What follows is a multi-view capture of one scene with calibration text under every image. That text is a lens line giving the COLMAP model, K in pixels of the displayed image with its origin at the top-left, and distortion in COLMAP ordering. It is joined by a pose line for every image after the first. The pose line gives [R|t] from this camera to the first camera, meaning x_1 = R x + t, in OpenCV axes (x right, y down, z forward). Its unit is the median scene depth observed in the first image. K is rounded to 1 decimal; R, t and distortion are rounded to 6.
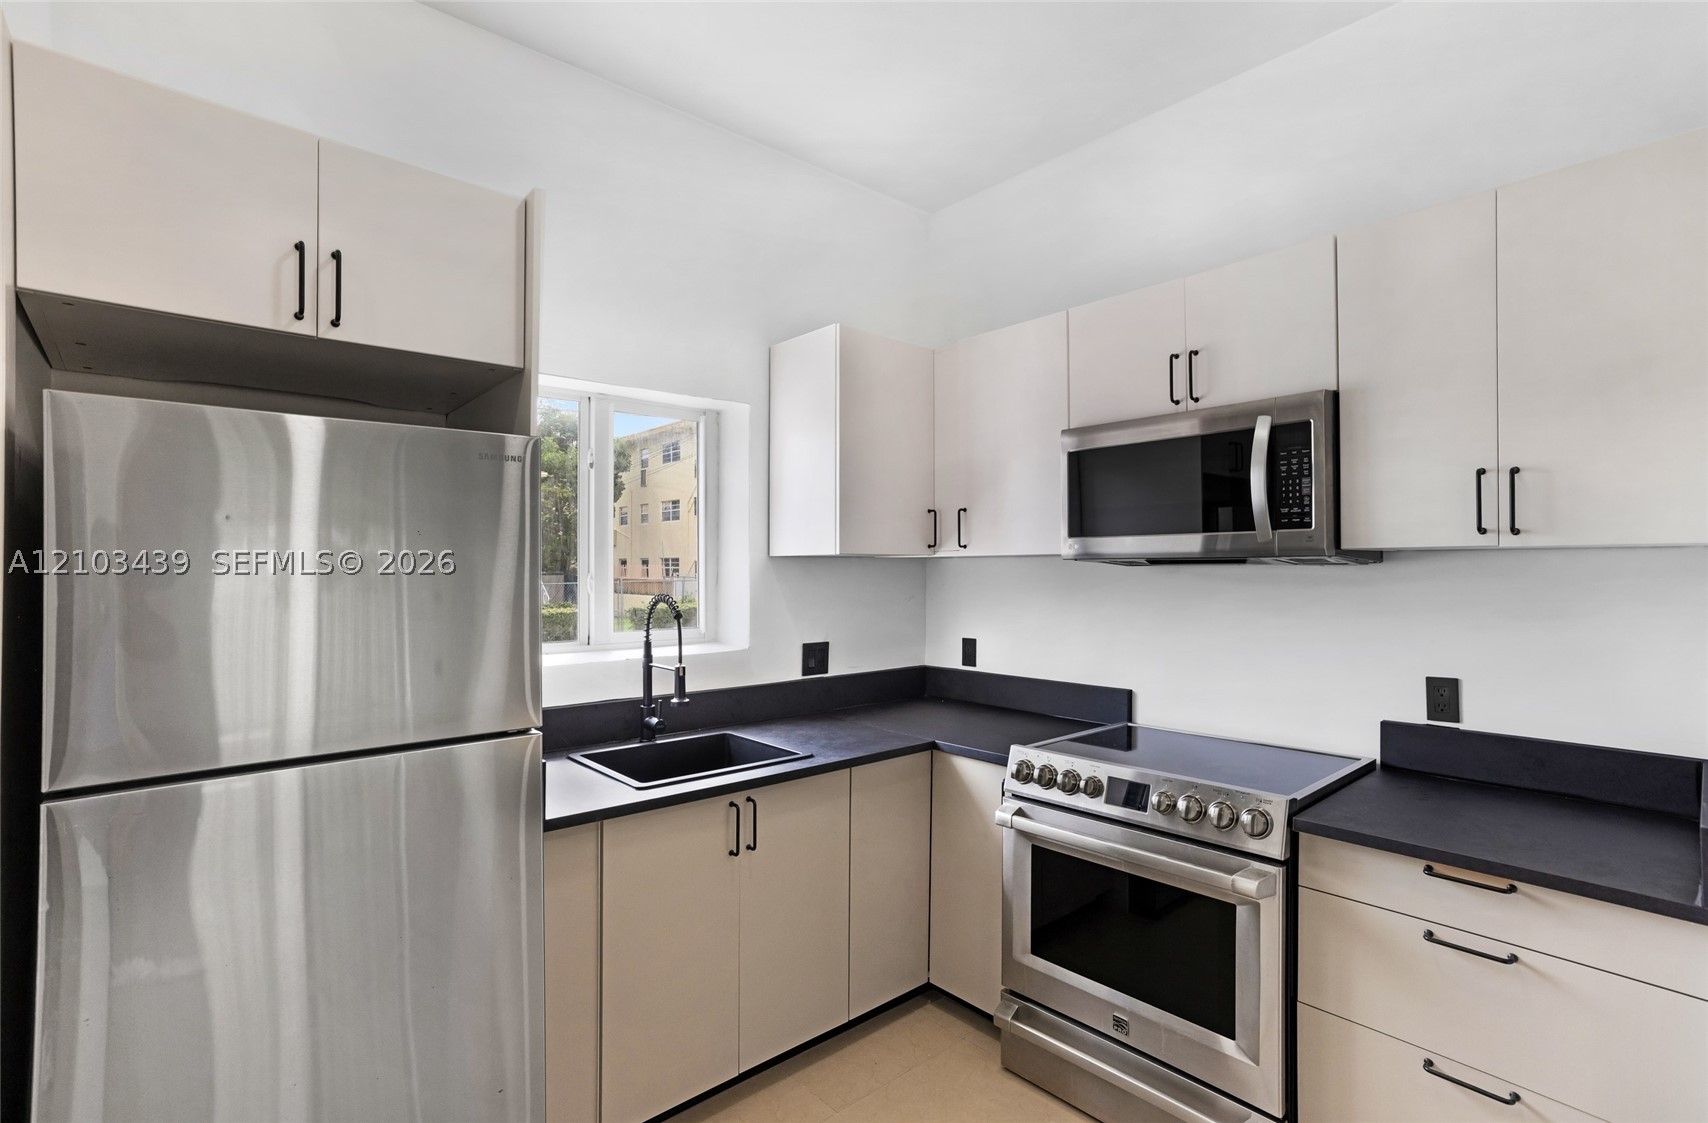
lens RADIAL K [[794.9, 0, 858.2], [0, 794.9, 568.1], [0, 0, 1]] dist [-0.028547, 0.003429]
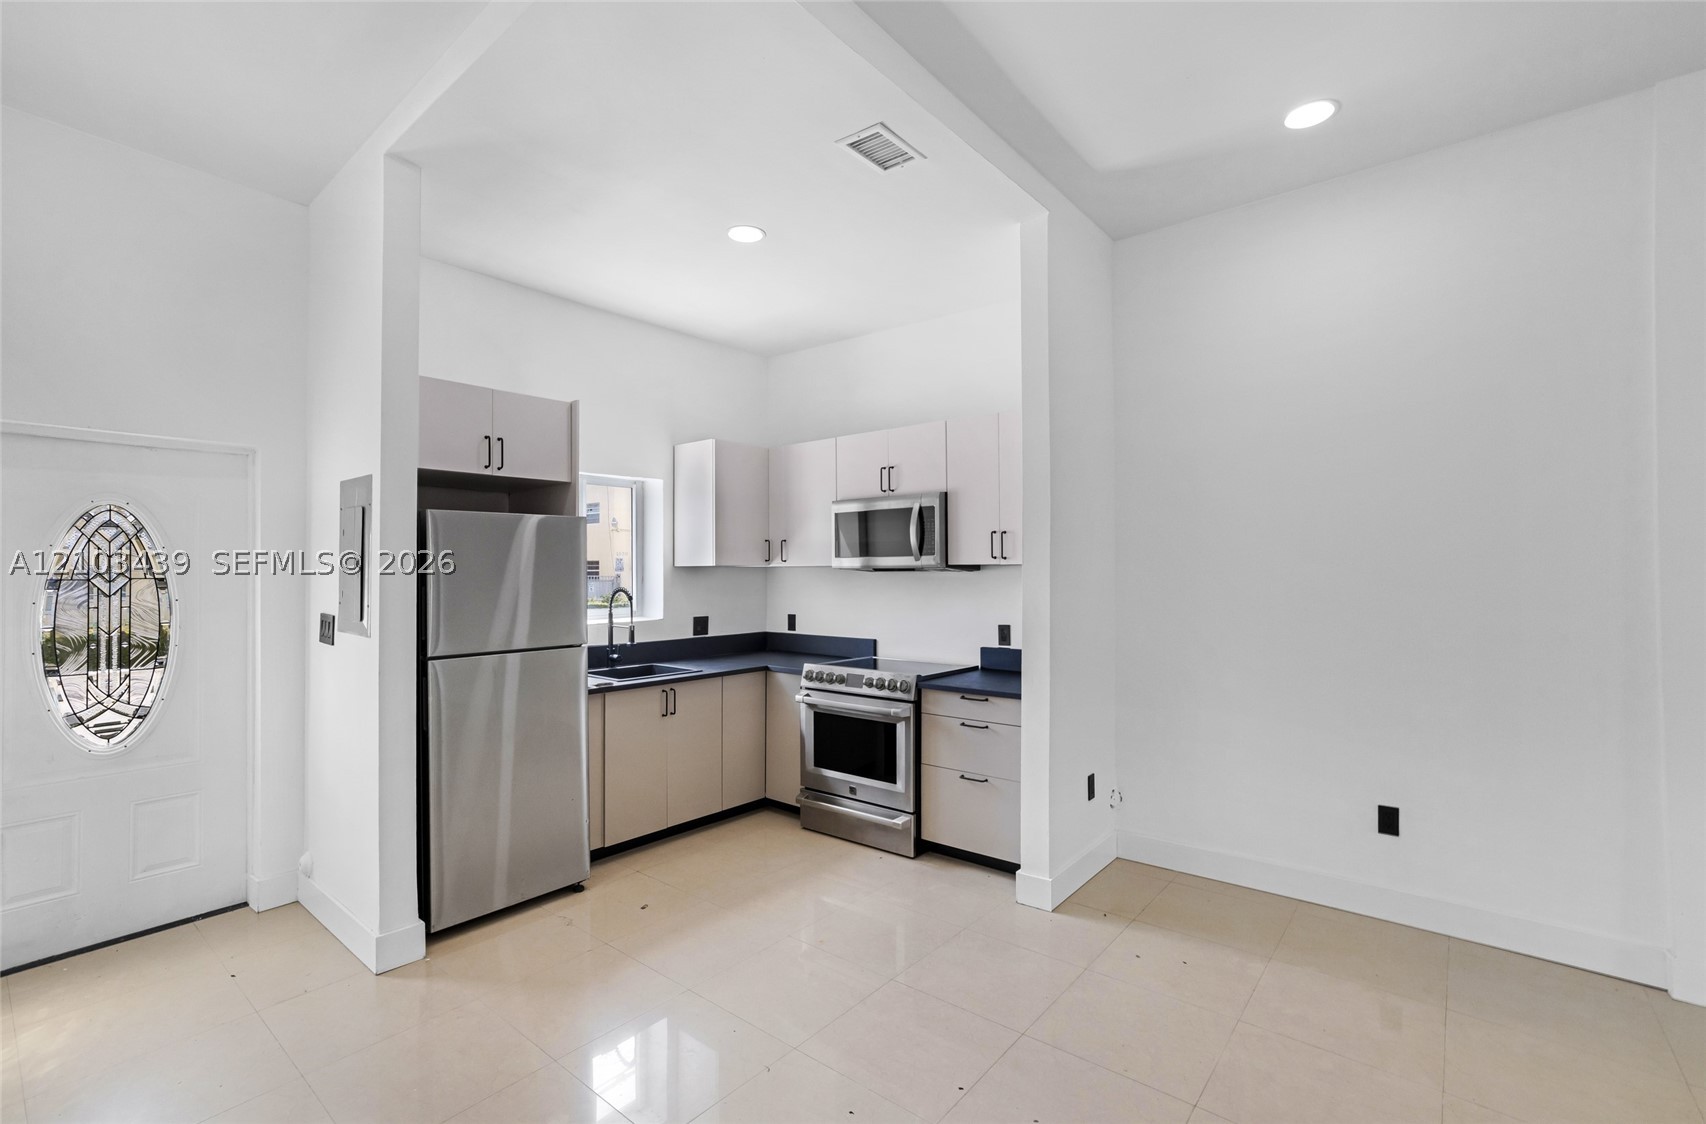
lens RADIAL K [[744.9, 0, 825.7], [0, 744.9, 572.0], [0, 0, 1]] dist [-0.015979, 0.001418]
pose [[0.990874, -0.002142, 0.134777, -0.004445], [0.001998, 0.999997, 0.001204, -0.005525], [-0.134779, -0.000924, 0.990875, -0.883649]]
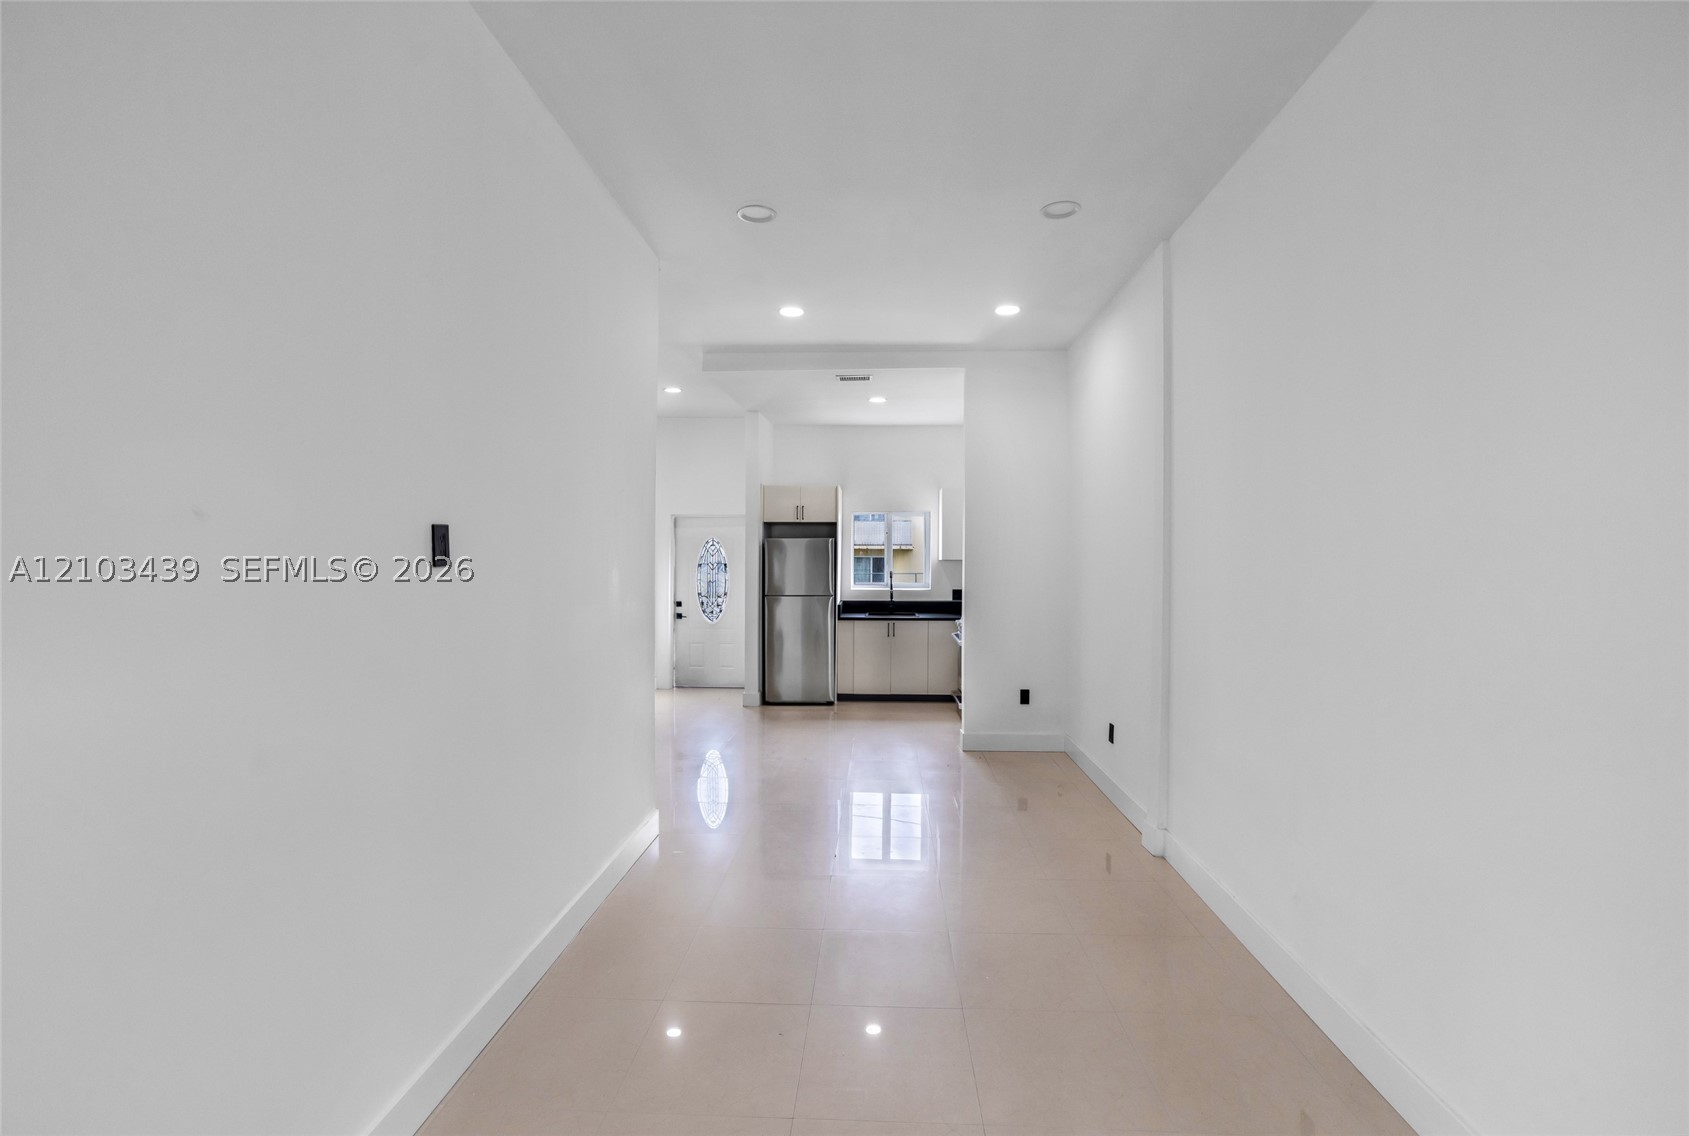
lens RADIAL K [[735.9, 0, 867.7], [0, 735.9, 563.8], [0, 0, 1]] dist [-0.015410, 0.000115]
pose [[0.726087, 0.005811, -0.687578, 2.172627], [-0.002023, 0.999978, 0.006315, -0.022211], [0.687600, -0.003194, 0.726083, -1.647492]]
